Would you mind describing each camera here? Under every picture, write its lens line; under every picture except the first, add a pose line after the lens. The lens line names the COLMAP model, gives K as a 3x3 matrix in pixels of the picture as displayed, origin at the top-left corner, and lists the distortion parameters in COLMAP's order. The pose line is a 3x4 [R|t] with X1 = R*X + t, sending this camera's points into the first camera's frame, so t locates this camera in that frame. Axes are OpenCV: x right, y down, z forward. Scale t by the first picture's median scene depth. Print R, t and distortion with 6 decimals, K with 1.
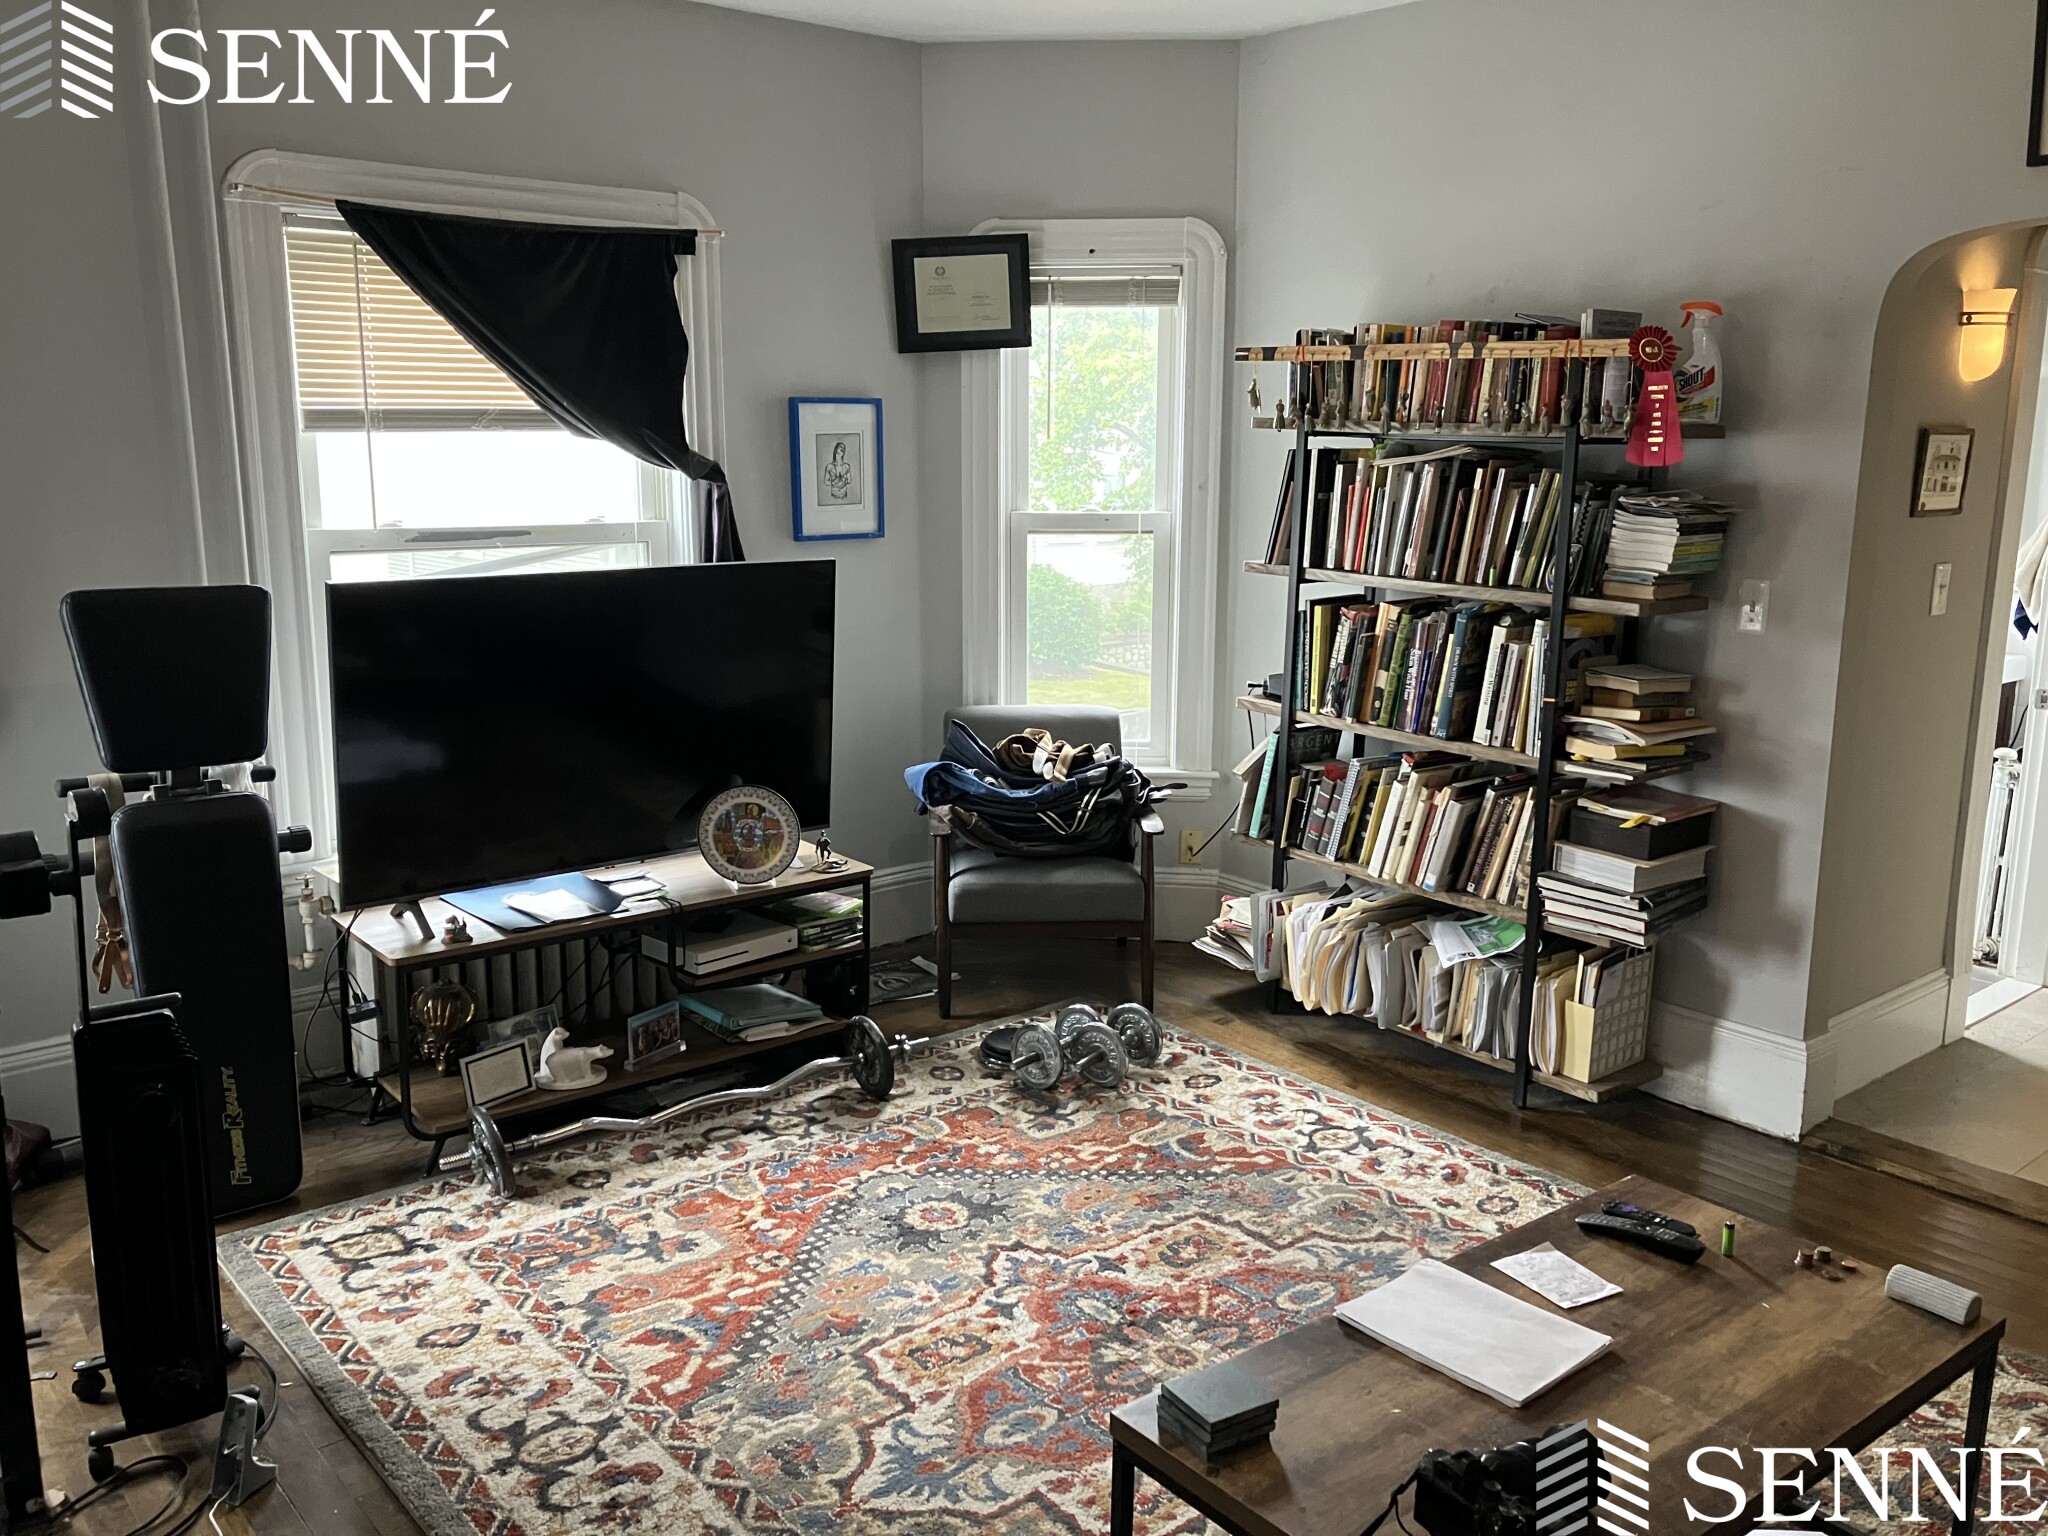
lens RADIAL K [[1668.5, 0, 1024.0], [0, 1668.5, 768.0], [0, 0, 1]] dist [0.044763, -0.005222]
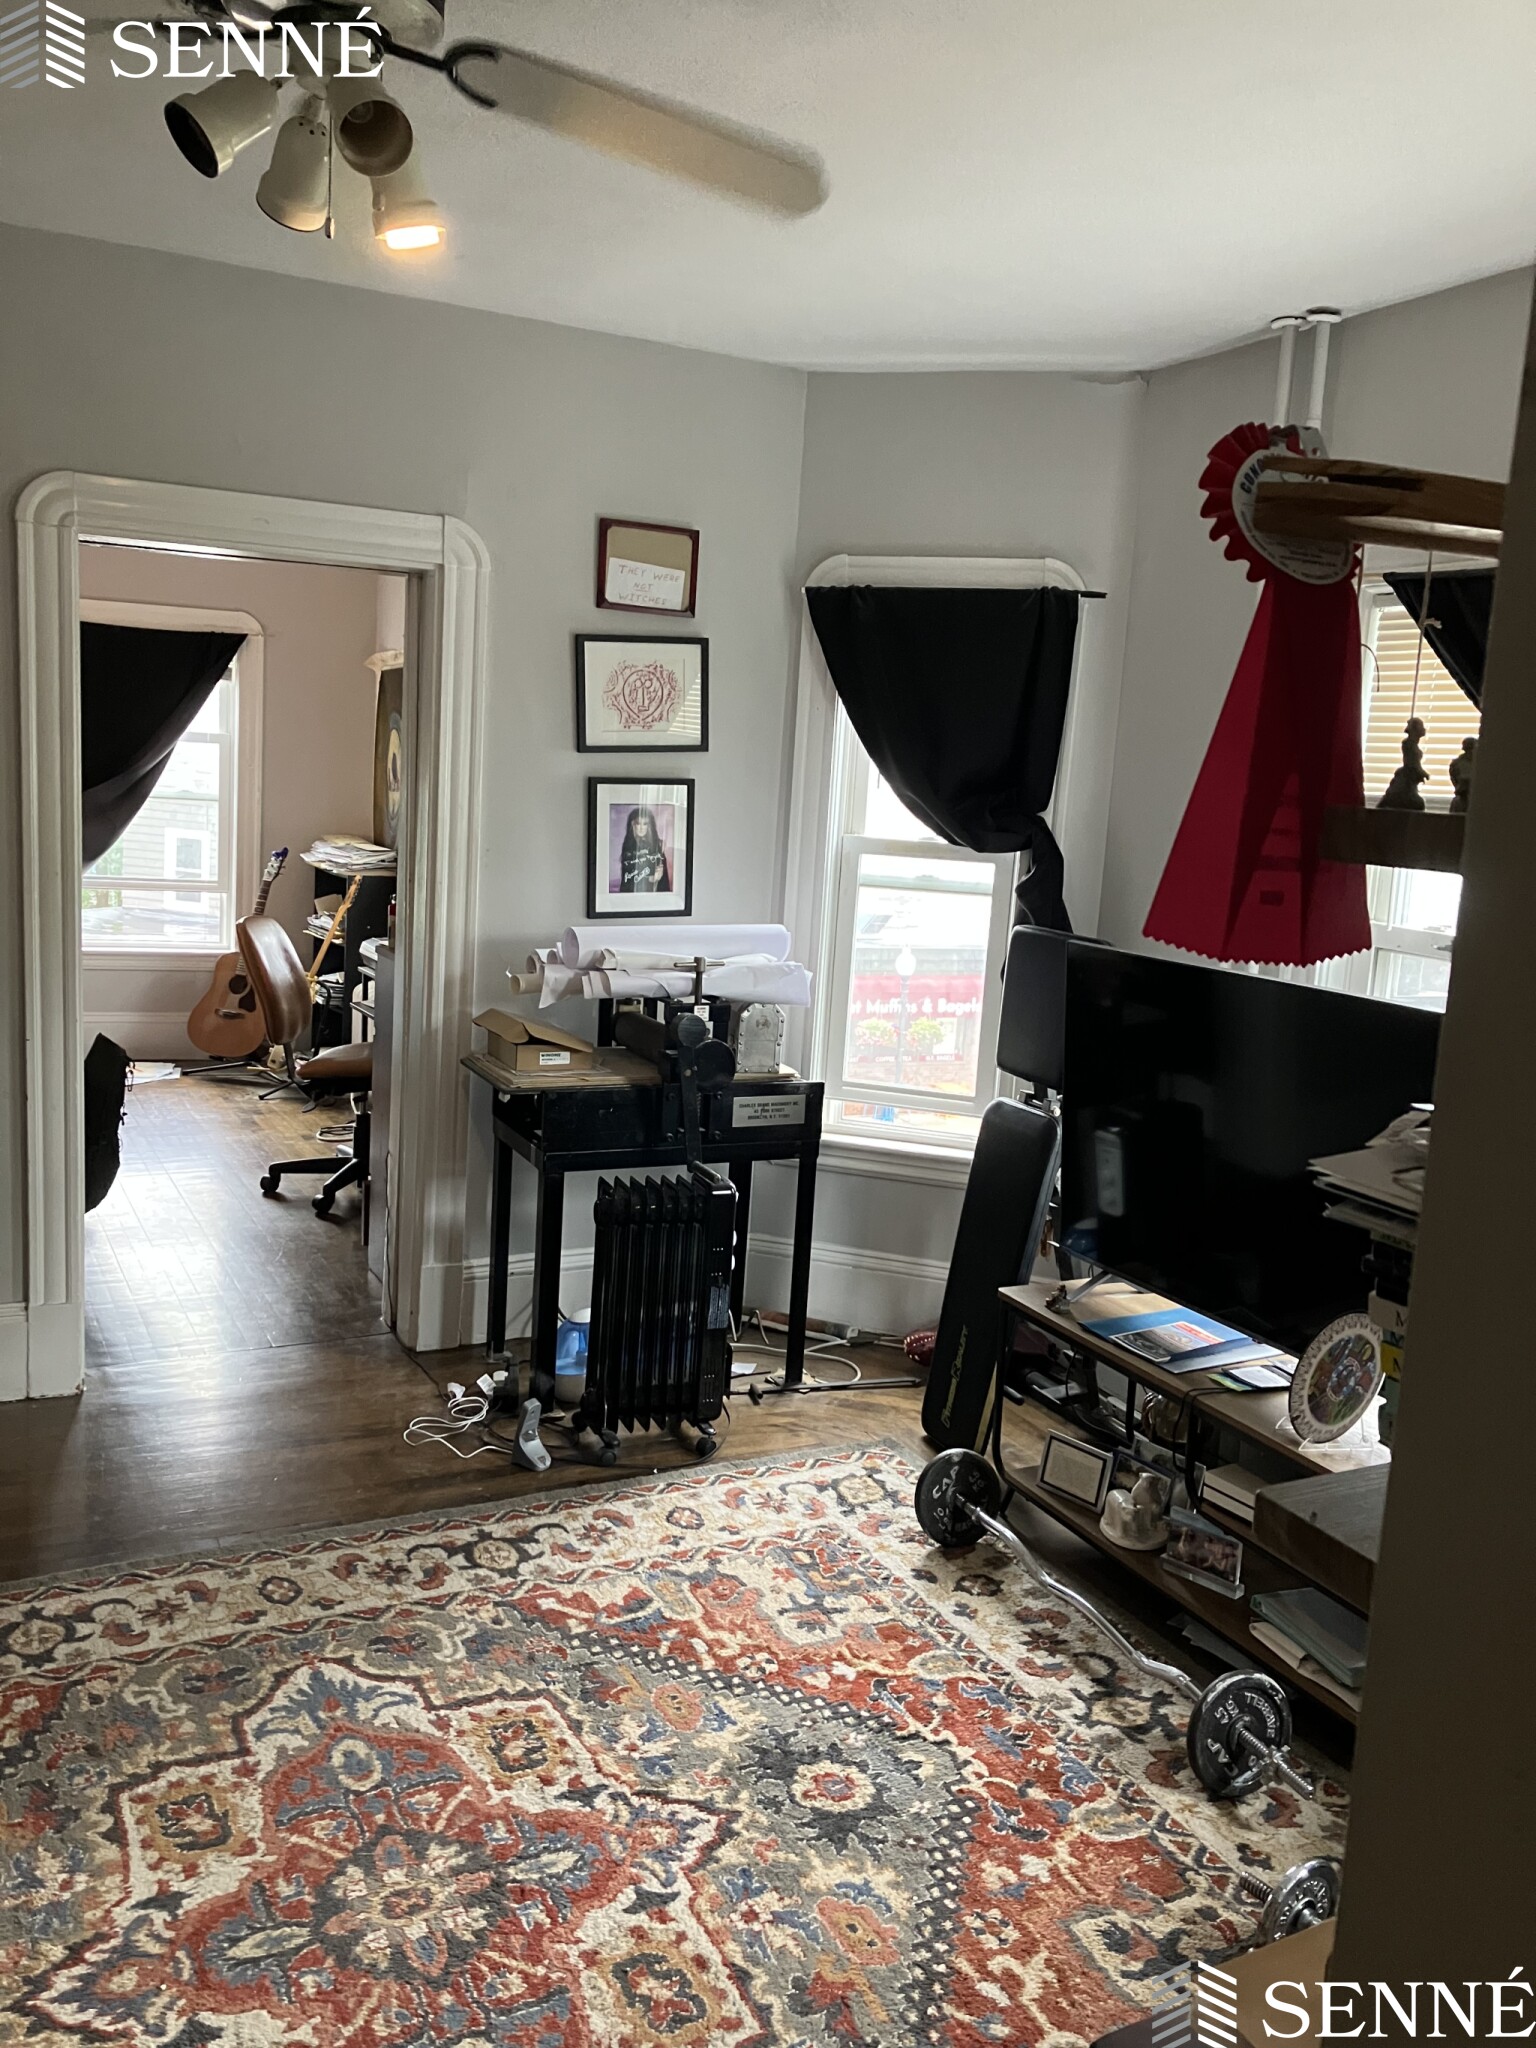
lens RADIAL K [[1668.5, 0, 775.5], [0, 1668.5, 1003.6], [0, 0, 1]] dist [0.044763, -0.005222]
pose [[-0.218616, 0.117130, -0.968756, 0.602305], [-0.241416, 0.955416, 0.169996, -0.188228], [0.945476, 0.271037, -0.180592, 0.907412]]
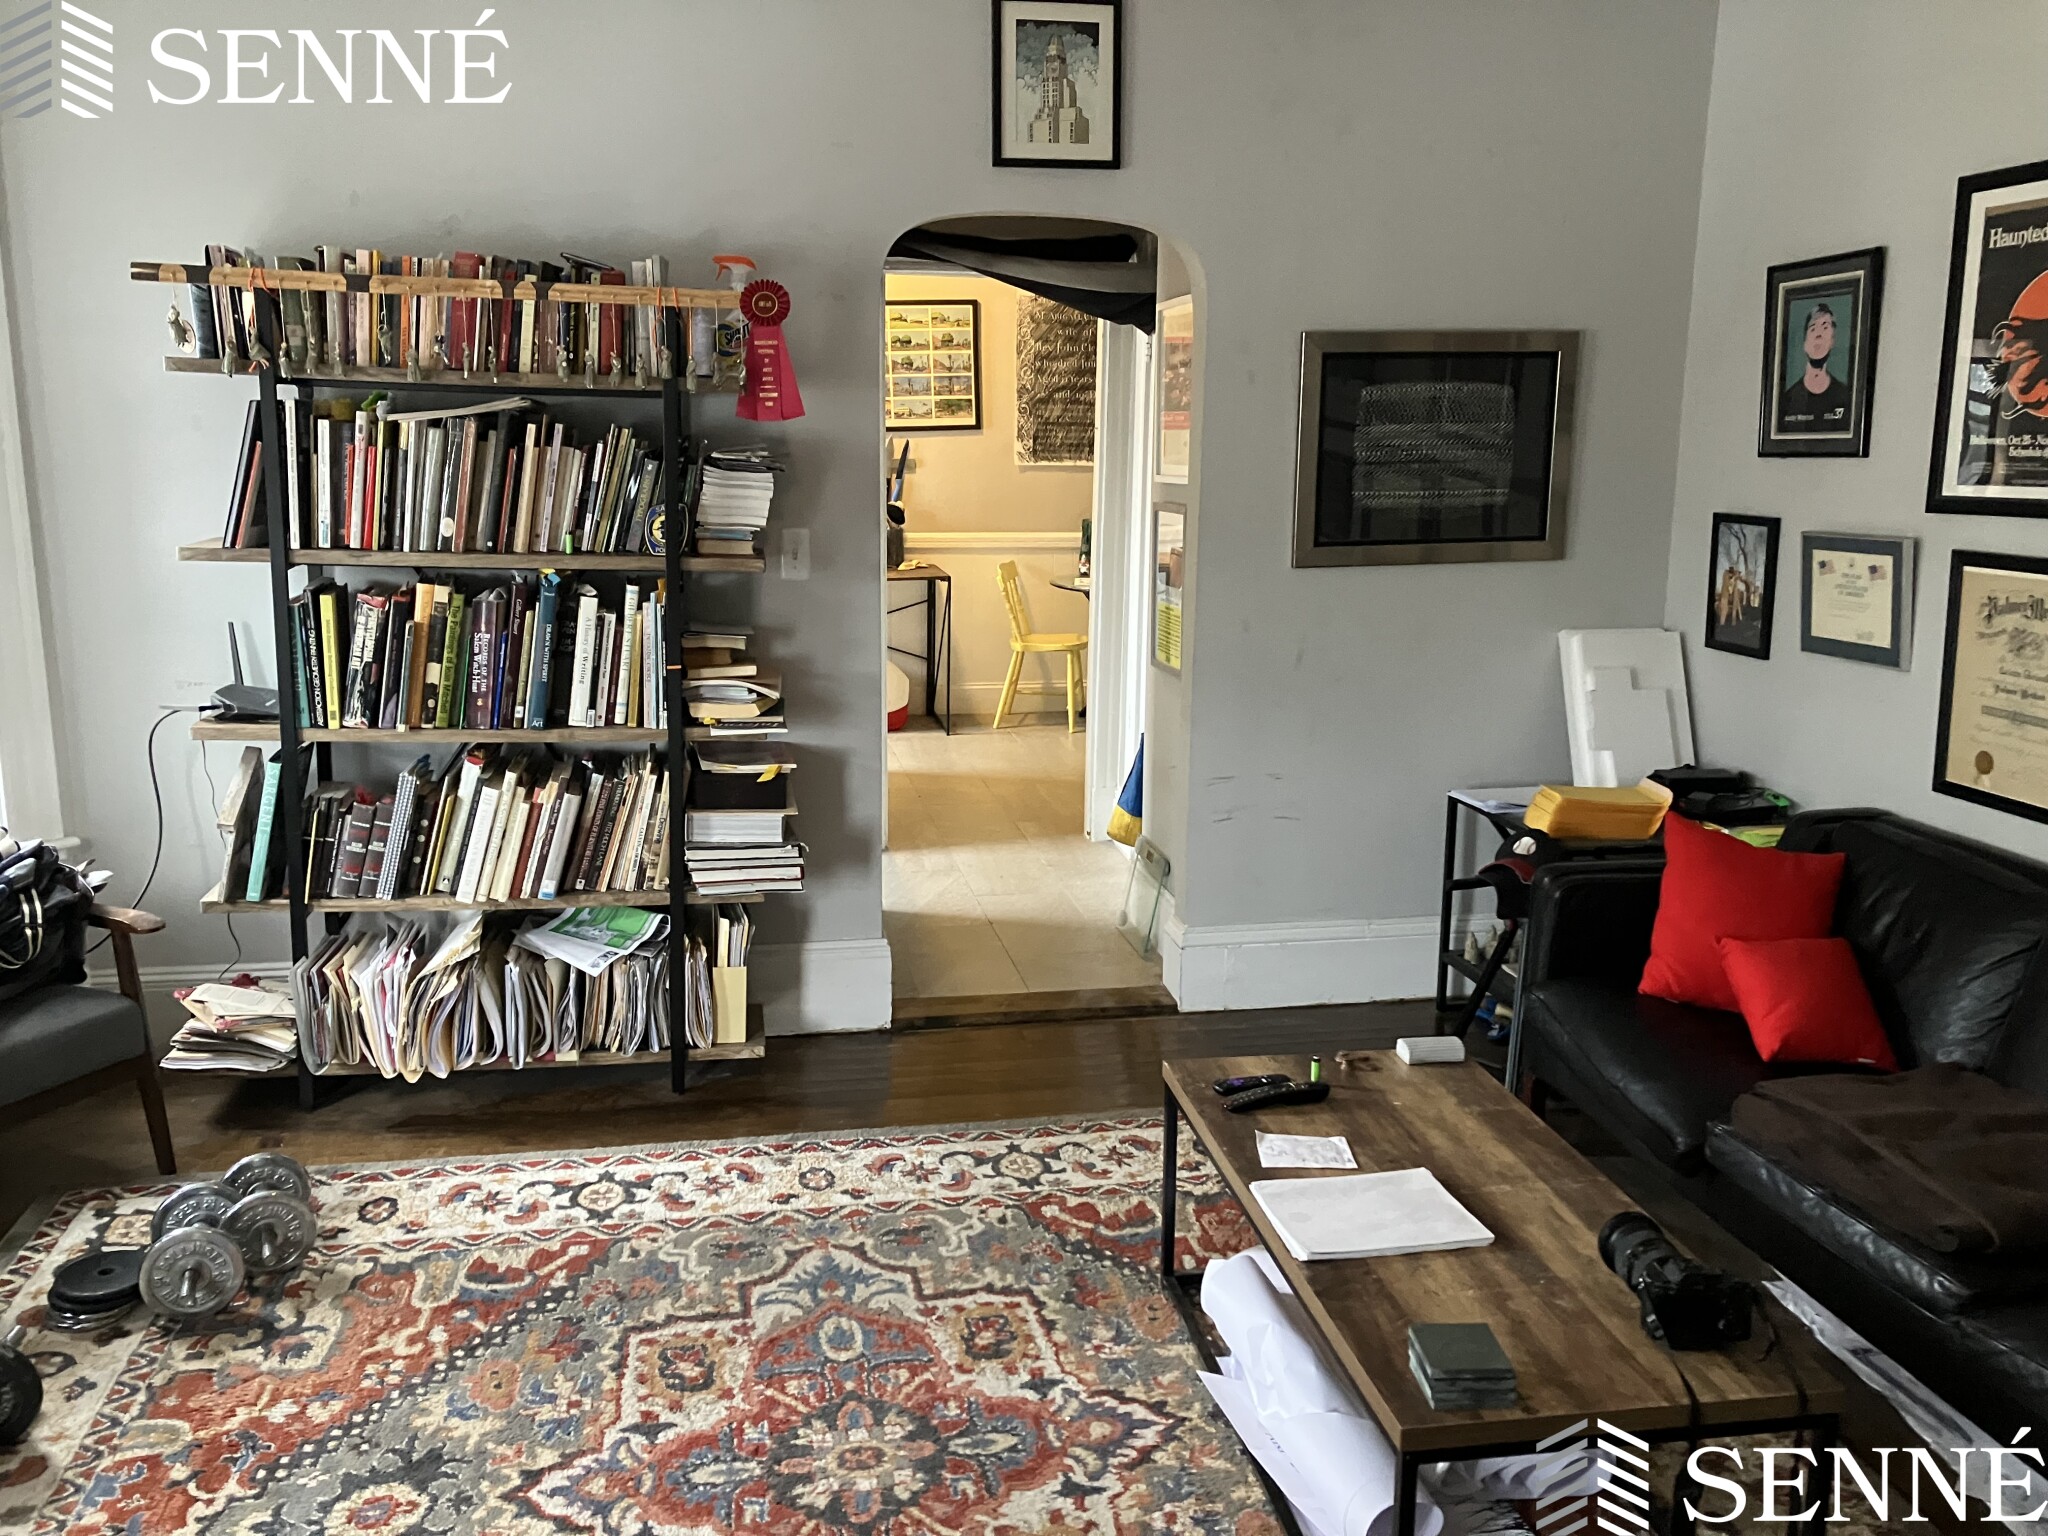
lens RADIAL K [[1709.9, 0, 1021.3], [0, 1709.9, 739.6], [0, 0, 1]] dist [0.057949, -0.004226]
pose [[0.489272, -0.175734, 0.854242, -0.430308], [0.159008, 0.981046, 0.110747, -0.076395], [-0.857513, 0.081646, 0.507942, 0.335238]]
